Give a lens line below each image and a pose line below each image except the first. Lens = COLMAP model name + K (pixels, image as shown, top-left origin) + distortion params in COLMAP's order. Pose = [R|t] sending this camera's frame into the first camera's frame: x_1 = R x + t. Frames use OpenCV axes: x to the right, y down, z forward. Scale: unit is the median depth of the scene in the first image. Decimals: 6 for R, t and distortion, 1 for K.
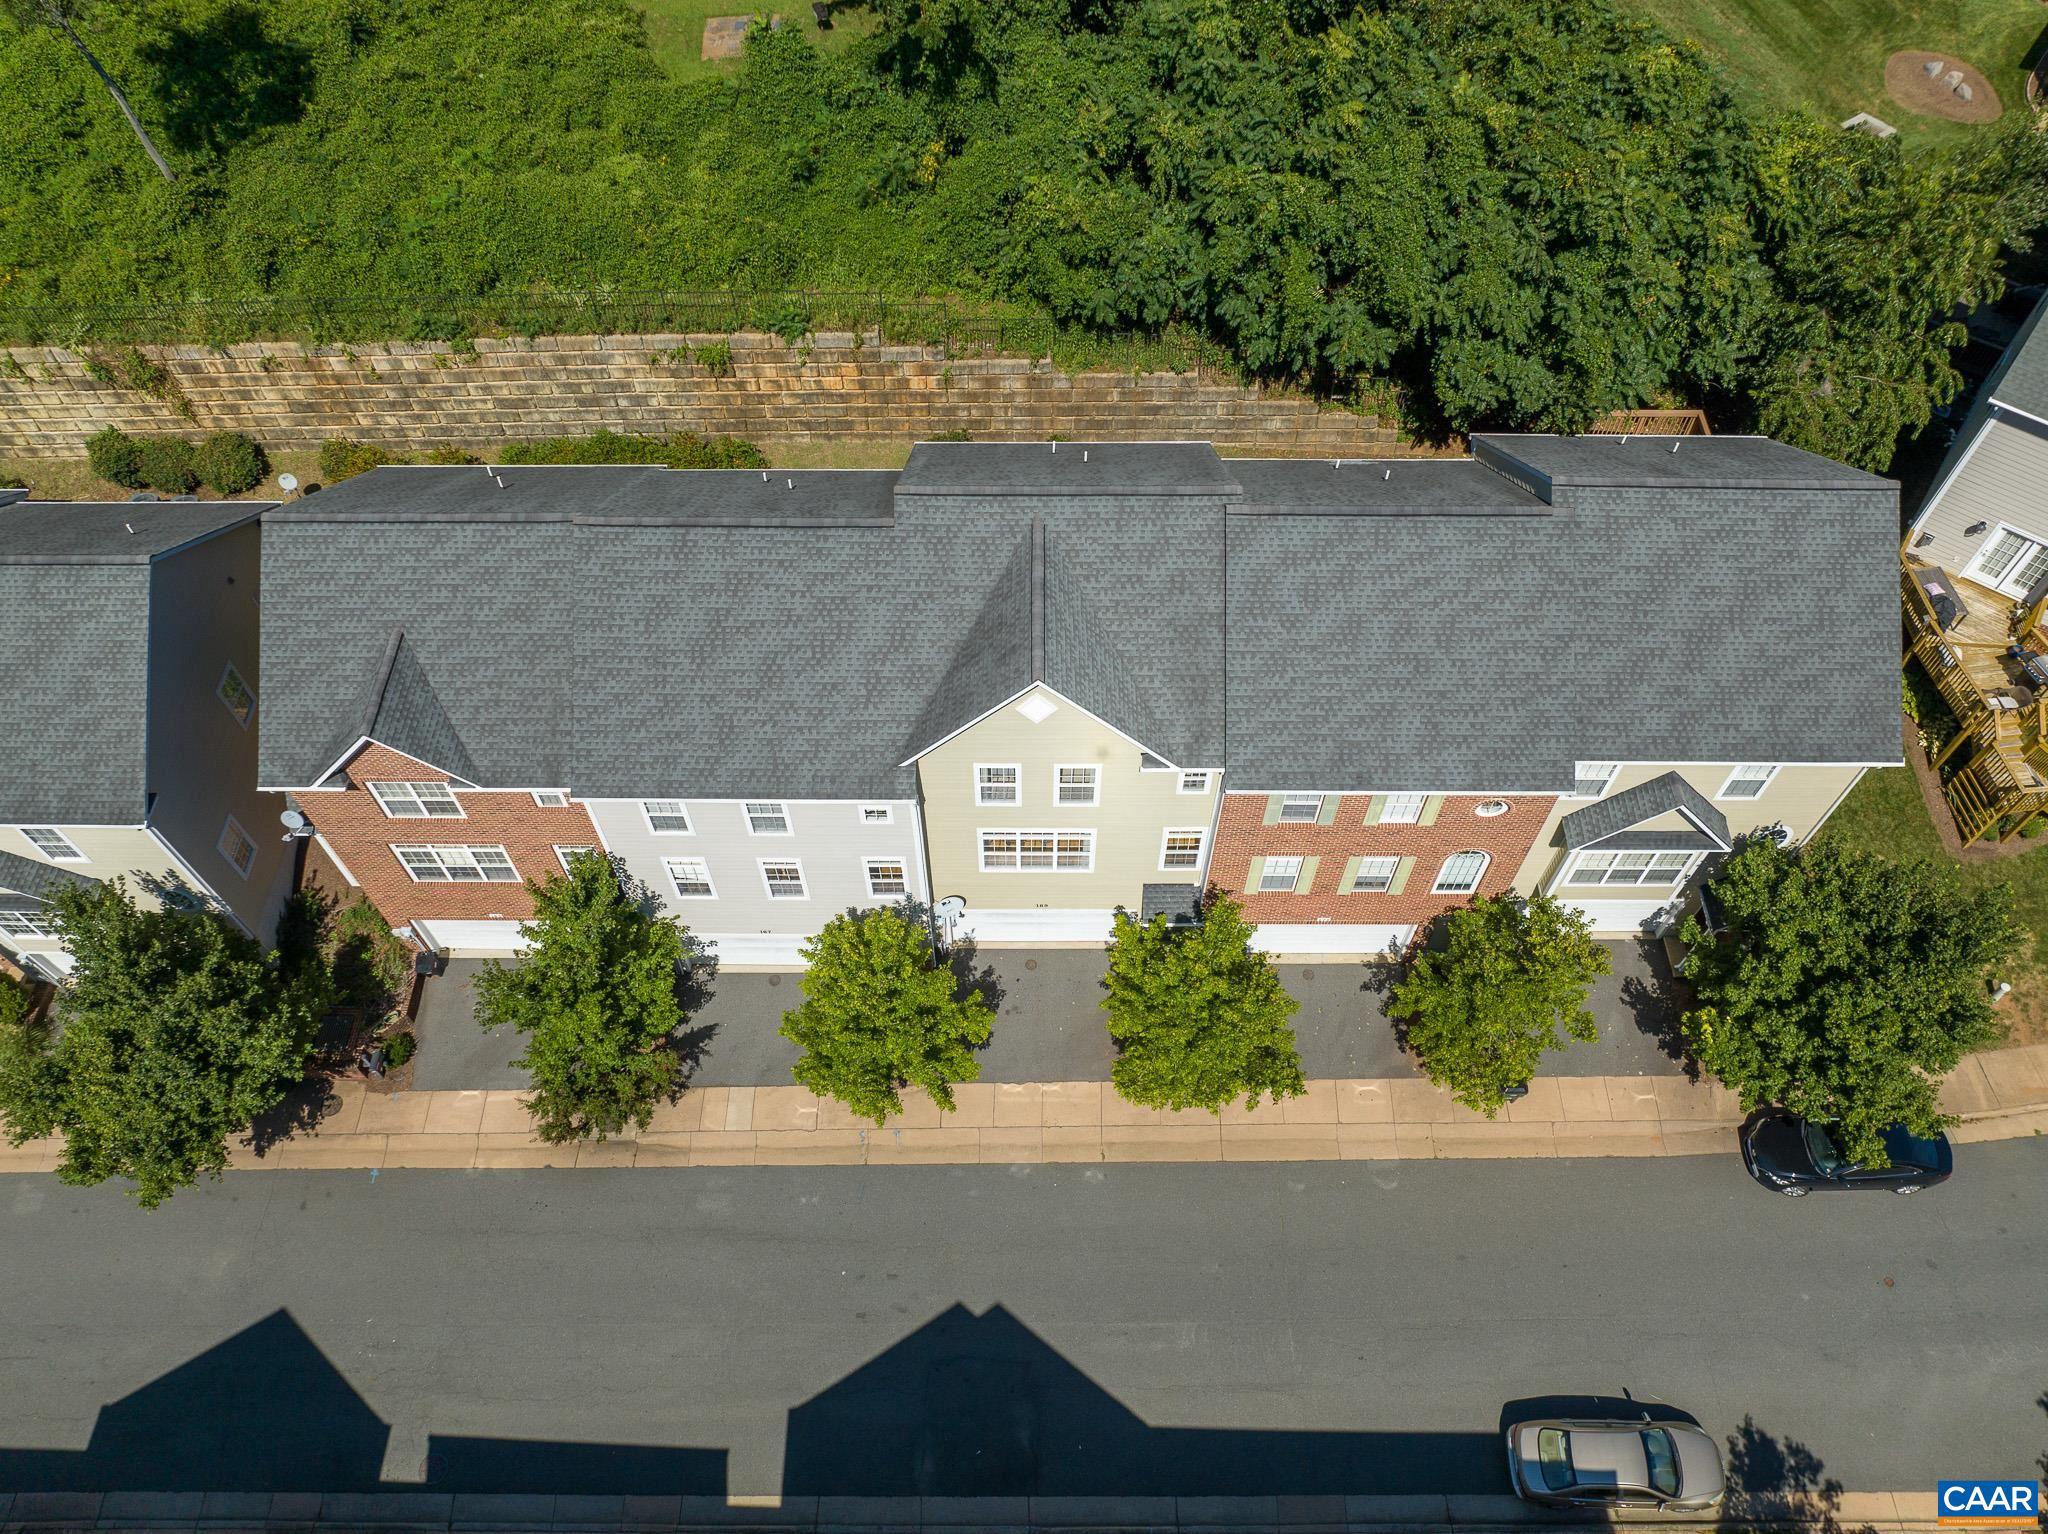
lens RADIAL K [[1439.8, 0, 1025.7], [0, 1439.8, 775.8], [0, 0, 1]] dist [-0.042478, 0.011709]
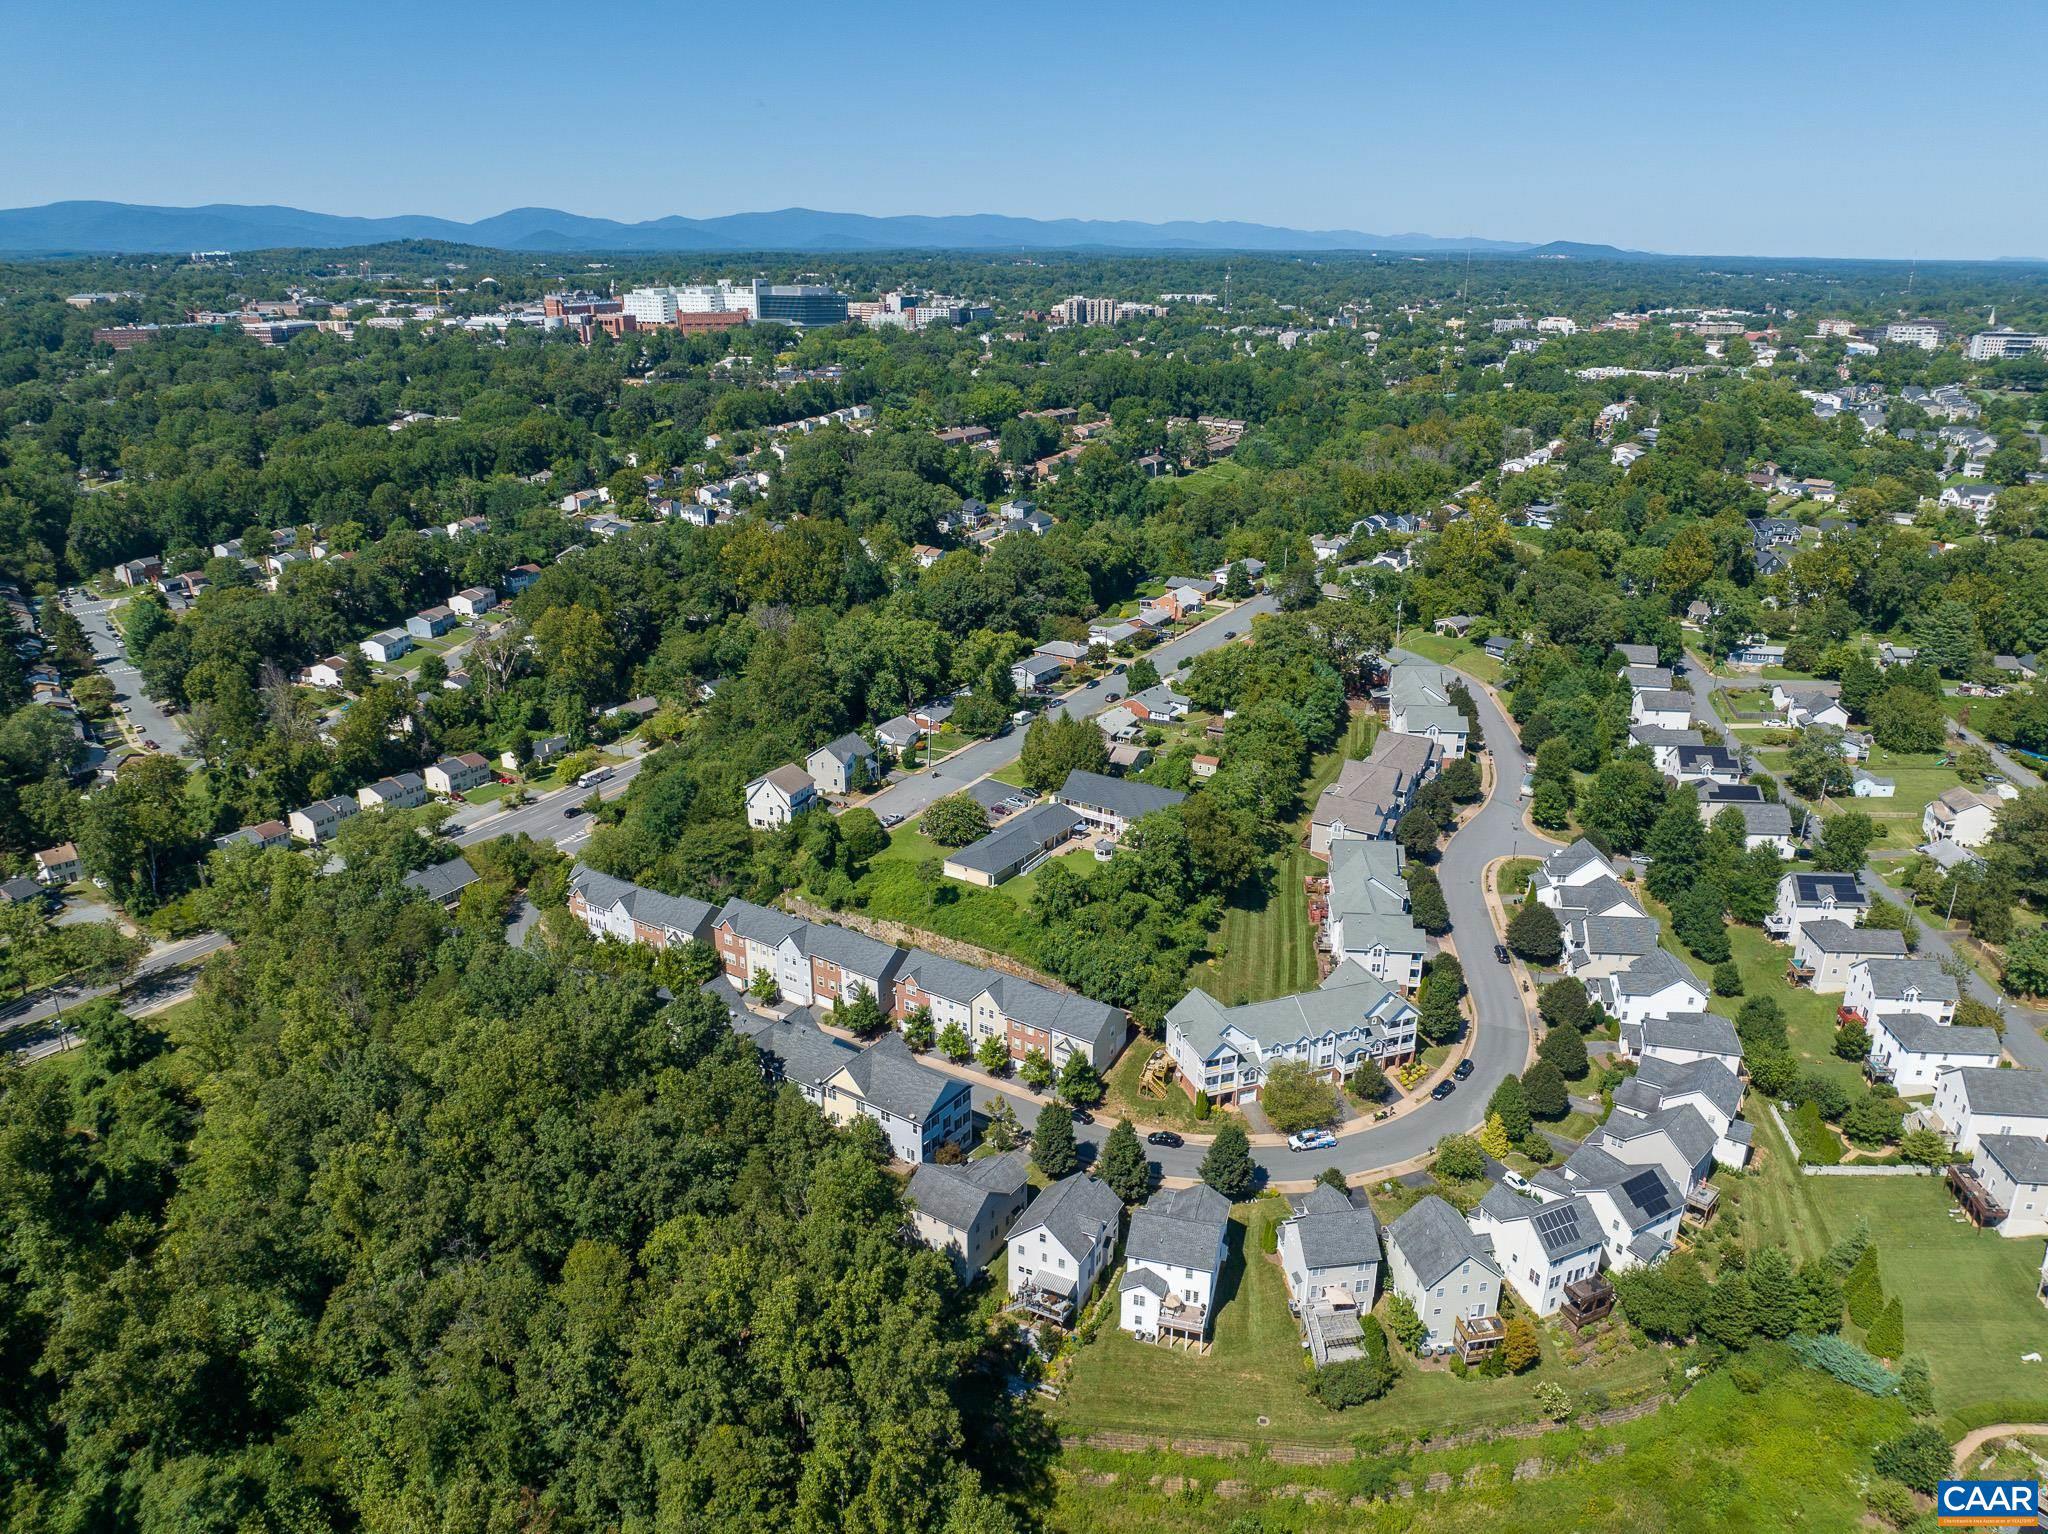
lens RADIAL K [[1439.8, 0, 1034.0], [0, 1439.8, 752.6], [0, 0, 1]] dist [-0.042478, 0.011709]
pose [[0.833077, 0.192040, -0.518751, 3.145449], [-0.460835, 0.759668, -0.458841, 1.884962], [0.305963, 0.621309, 0.721361, -4.123588]]
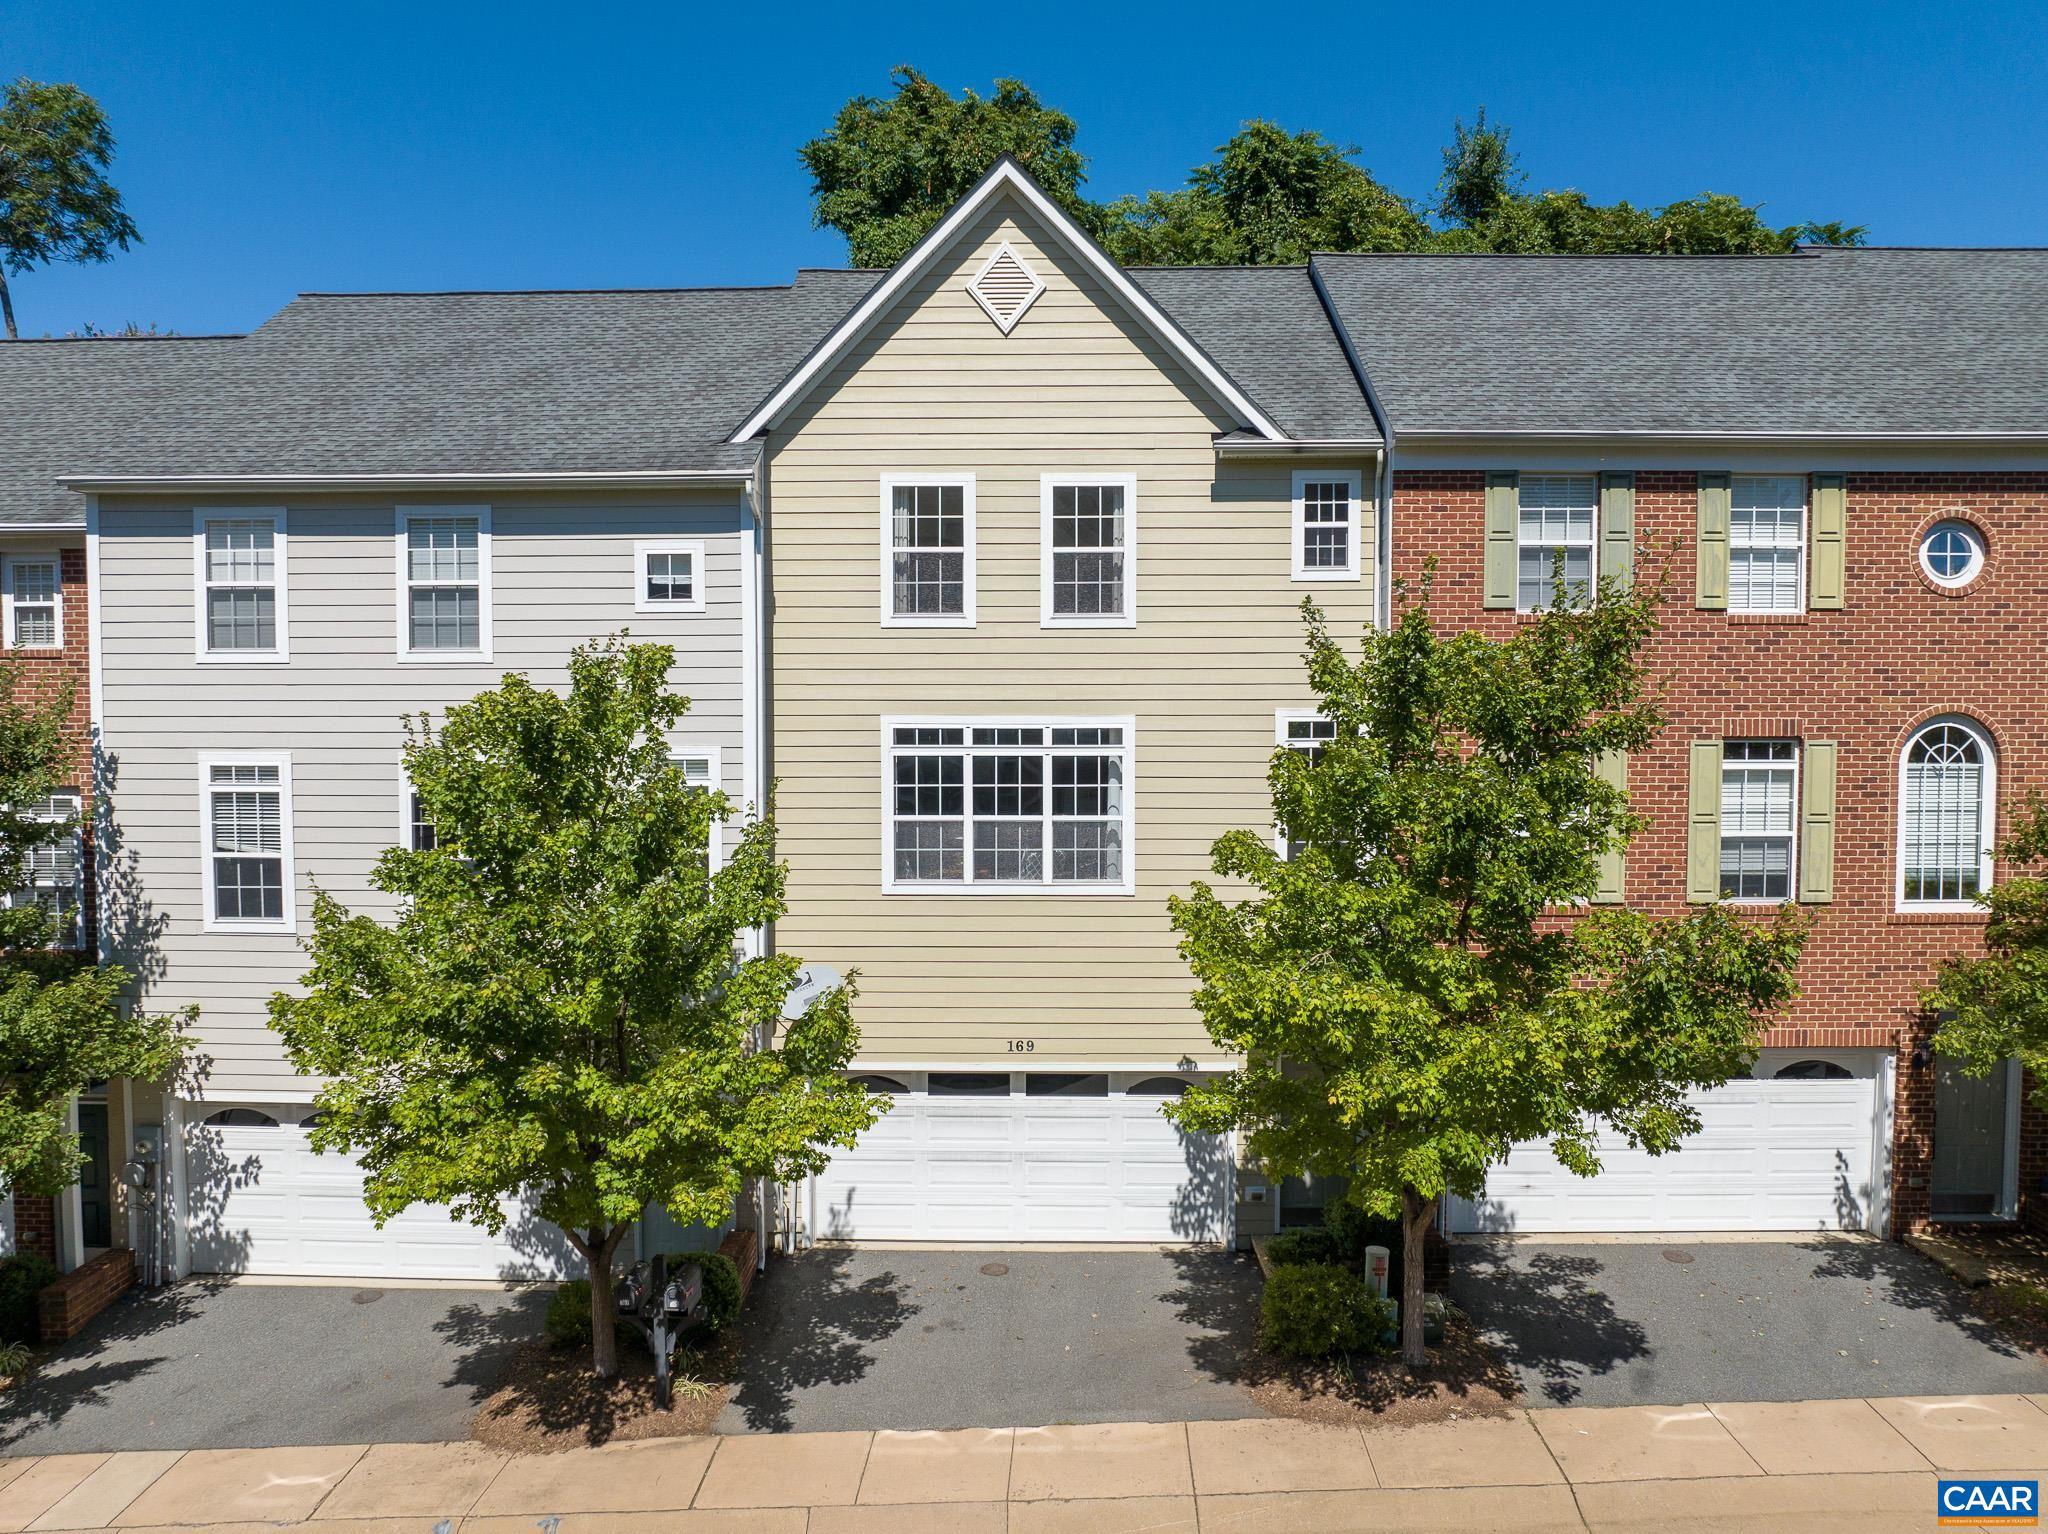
lens RADIAL K [[1439.8, 0, 1026.1], [0, 1439.8, 773.8], [0, 0, 1]] dist [-0.042478, 0.011709]
pose [[0.999903, 0.003227, -0.013543, 0.019706], [-0.012739, 0.604552, -0.796464, 0.413427], [0.005617, 0.796559, 0.604535, 0.708339]]
